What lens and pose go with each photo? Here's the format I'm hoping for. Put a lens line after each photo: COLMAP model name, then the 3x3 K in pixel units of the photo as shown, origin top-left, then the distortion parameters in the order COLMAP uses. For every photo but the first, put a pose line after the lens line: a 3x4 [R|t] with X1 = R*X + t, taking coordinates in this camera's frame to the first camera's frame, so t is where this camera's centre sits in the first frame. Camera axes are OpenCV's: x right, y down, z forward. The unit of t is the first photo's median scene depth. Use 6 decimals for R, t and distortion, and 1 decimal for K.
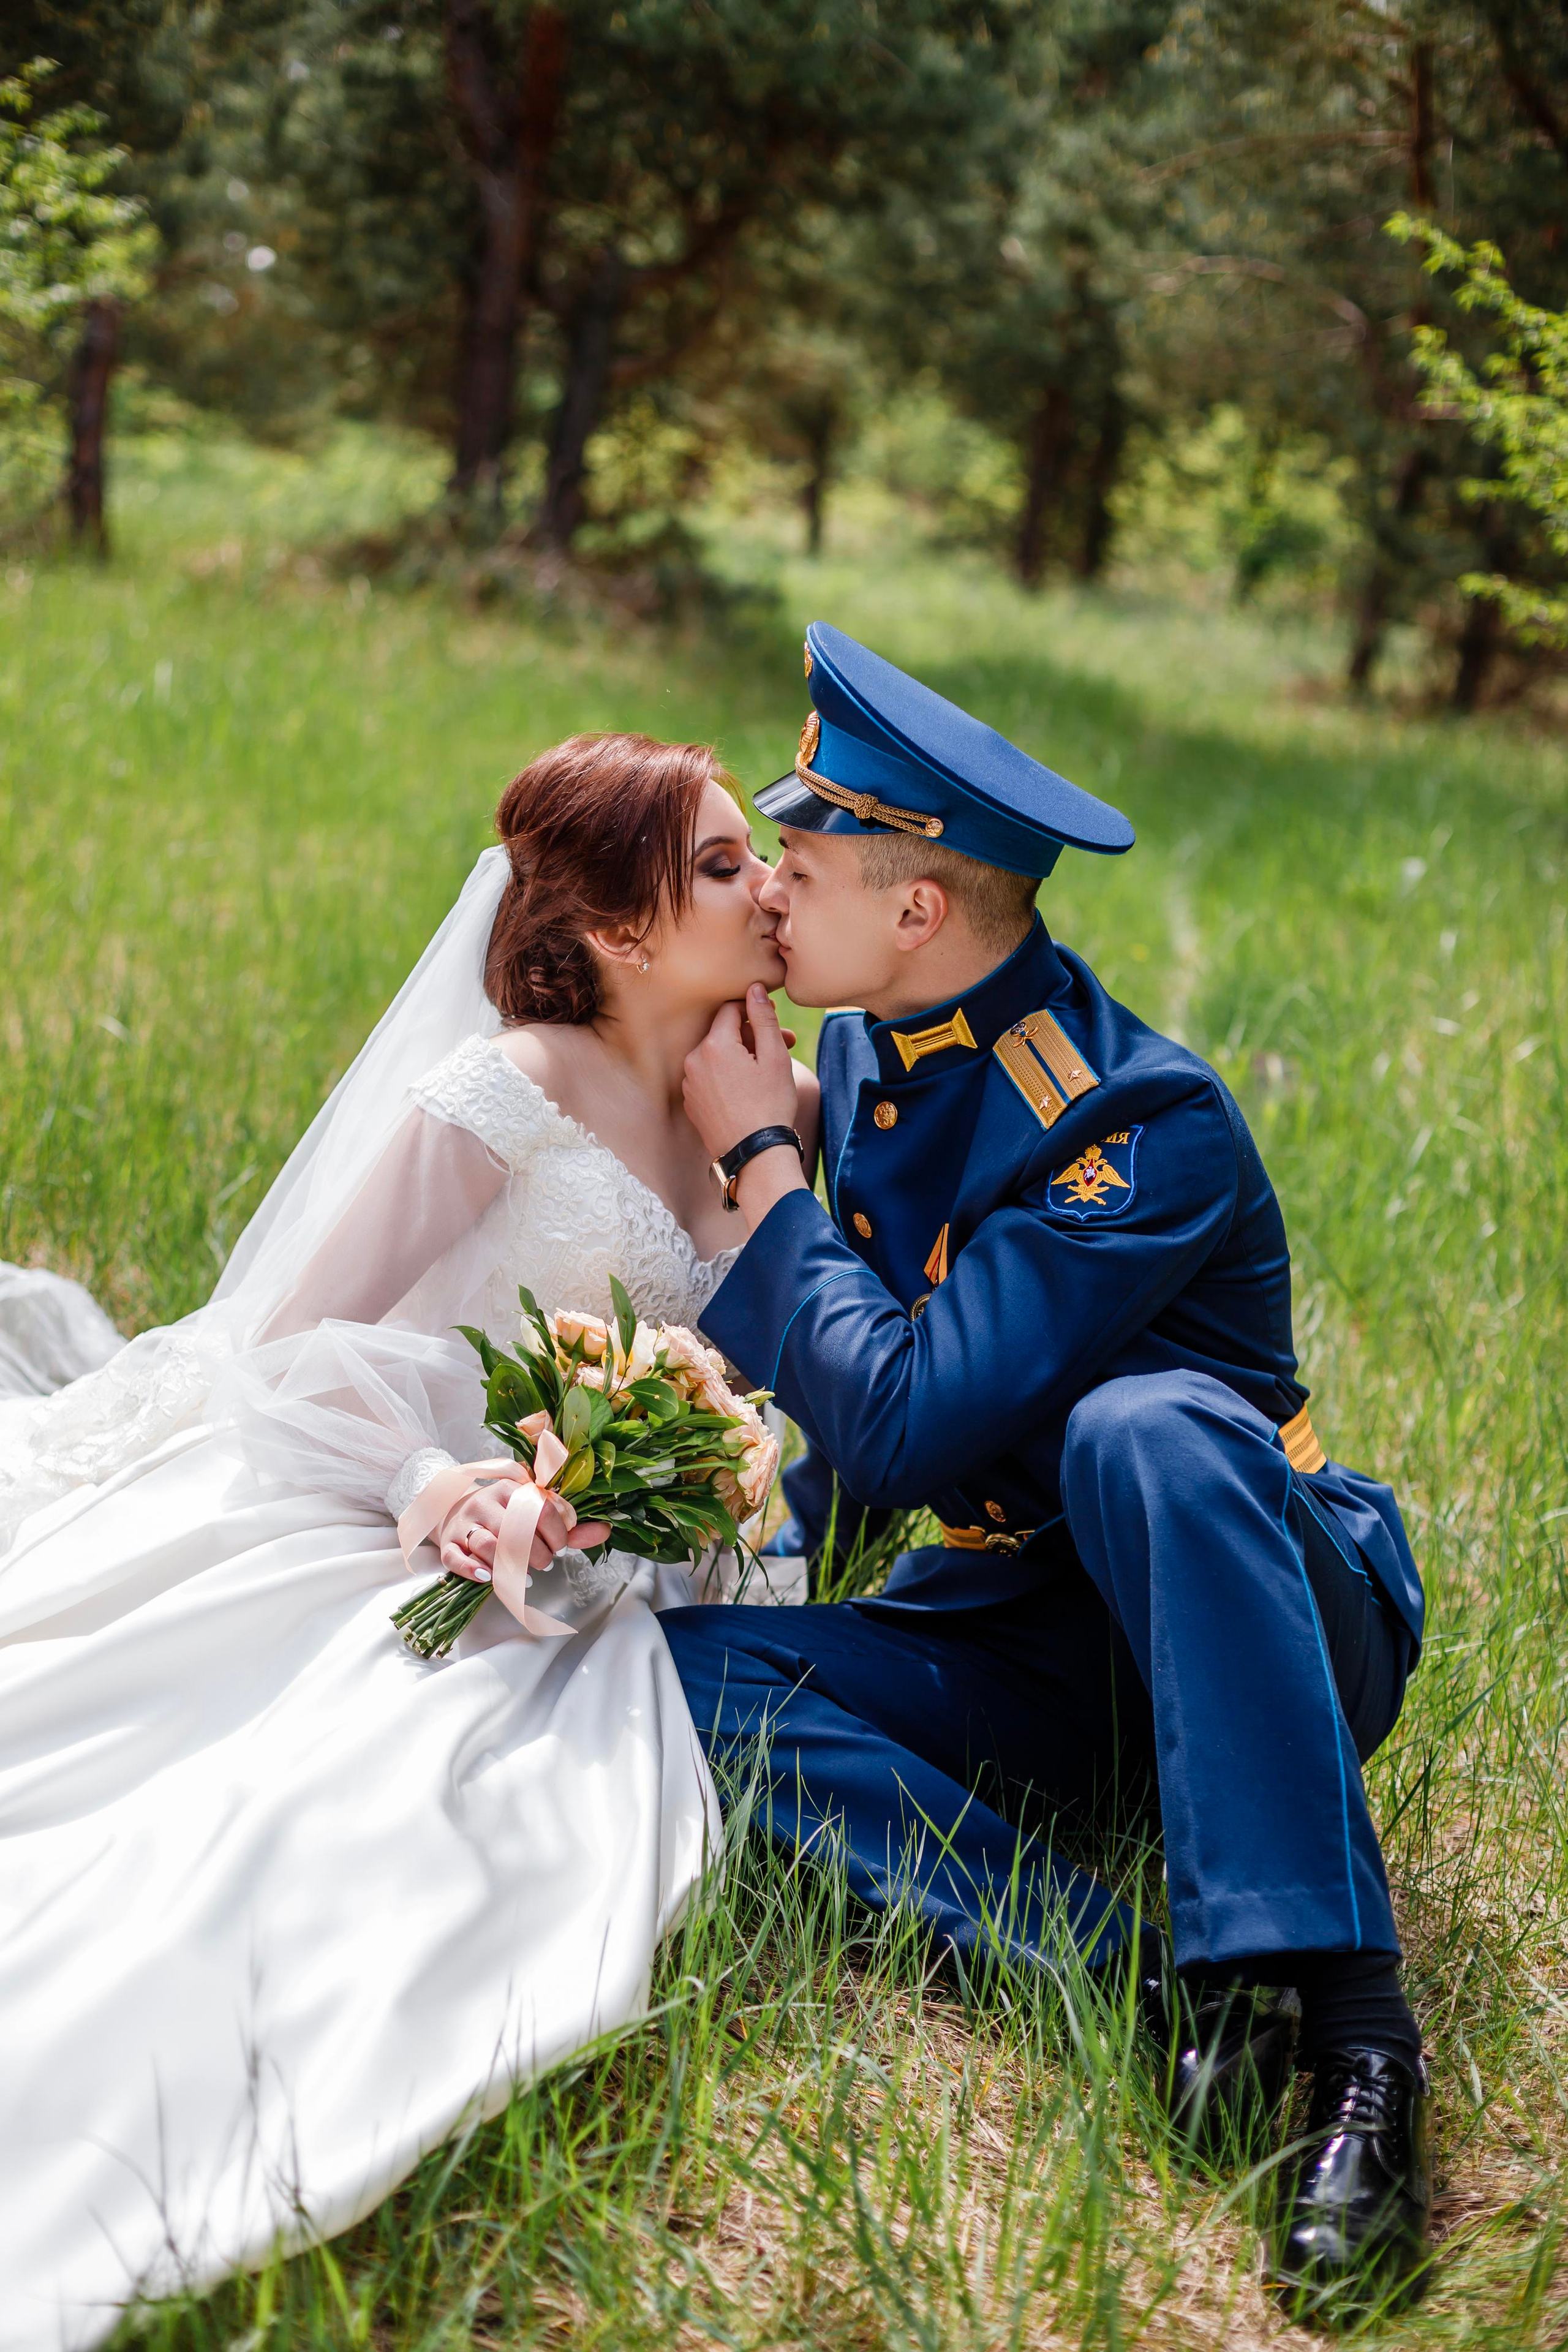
lens RADIAL K [[3332.8, 0, 786.0], [0, 3332.8, 1263.2], [0, 0, 1]] dist [-0.124784, 0.088081]
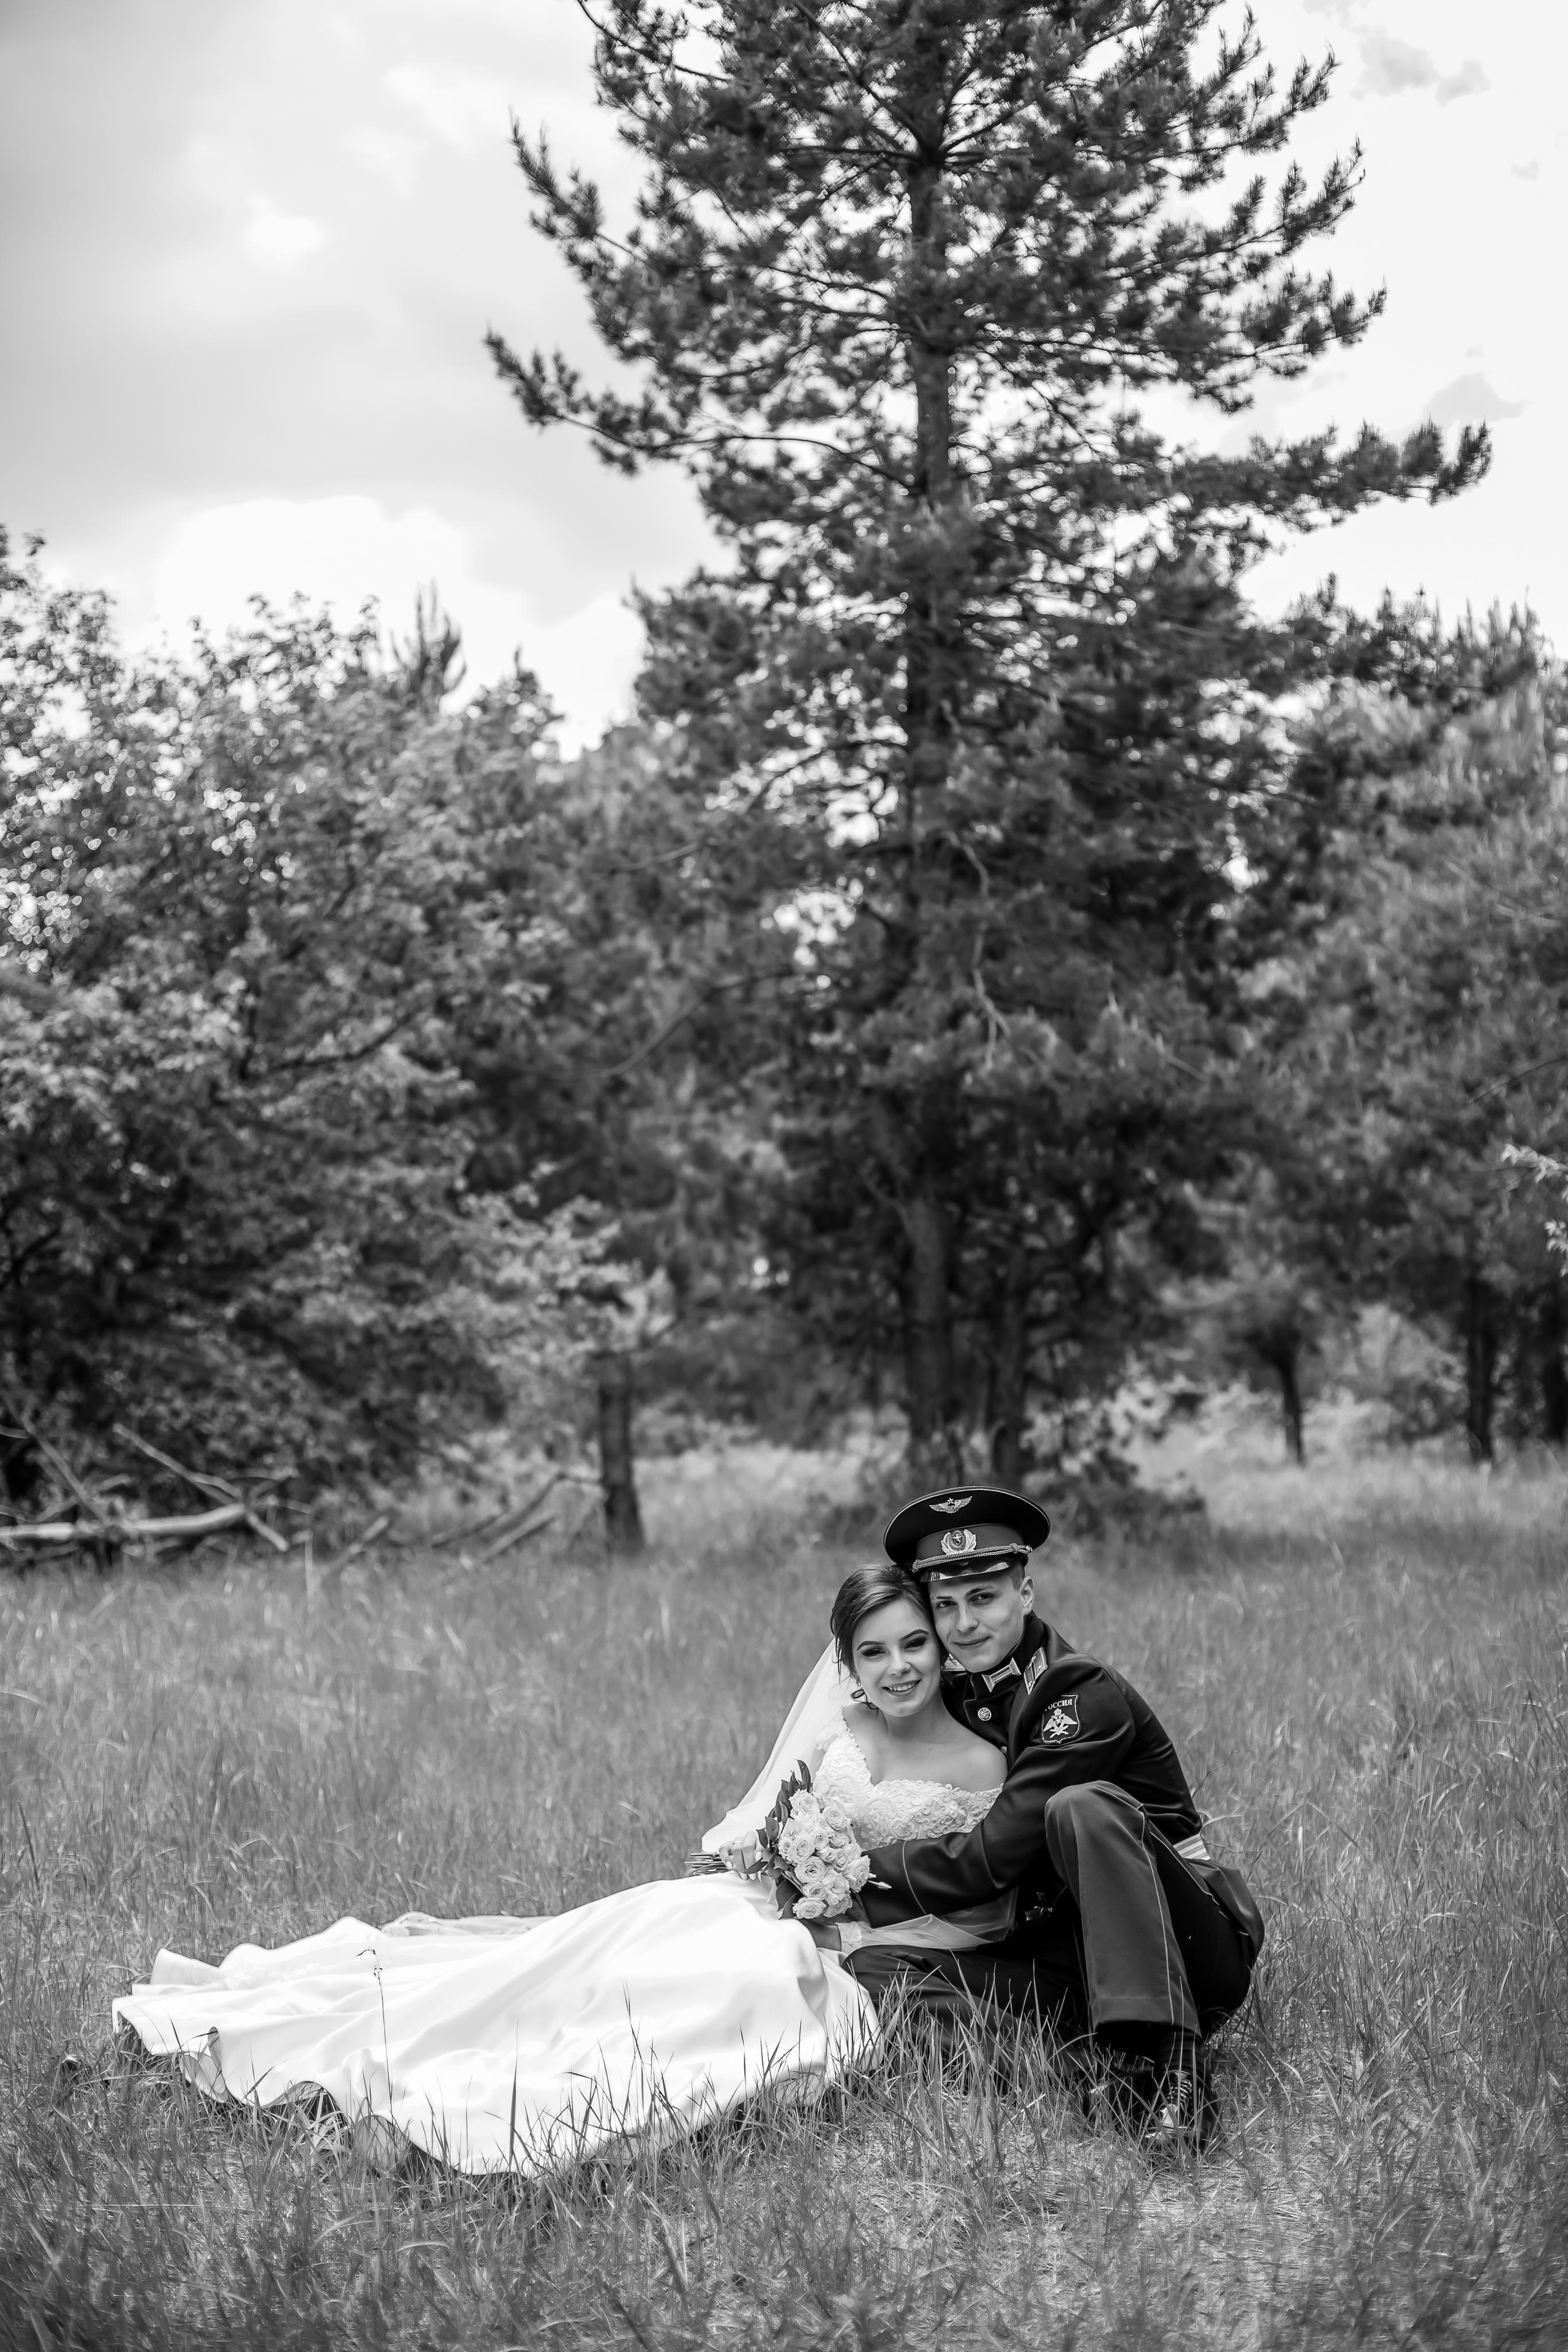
lens RADIAL K [[3332.8, 0, 786.0], [0, 3332.8, 1263.2], [0, 0, 1]] dist [-0.124784, 0.088081]
pose [[0.973994, -0.169686, -0.150138, 0.045290], [0.120461, 0.949060, -0.291159, 0.045001], [0.191896, 0.265501, 0.944820, -0.167295]]
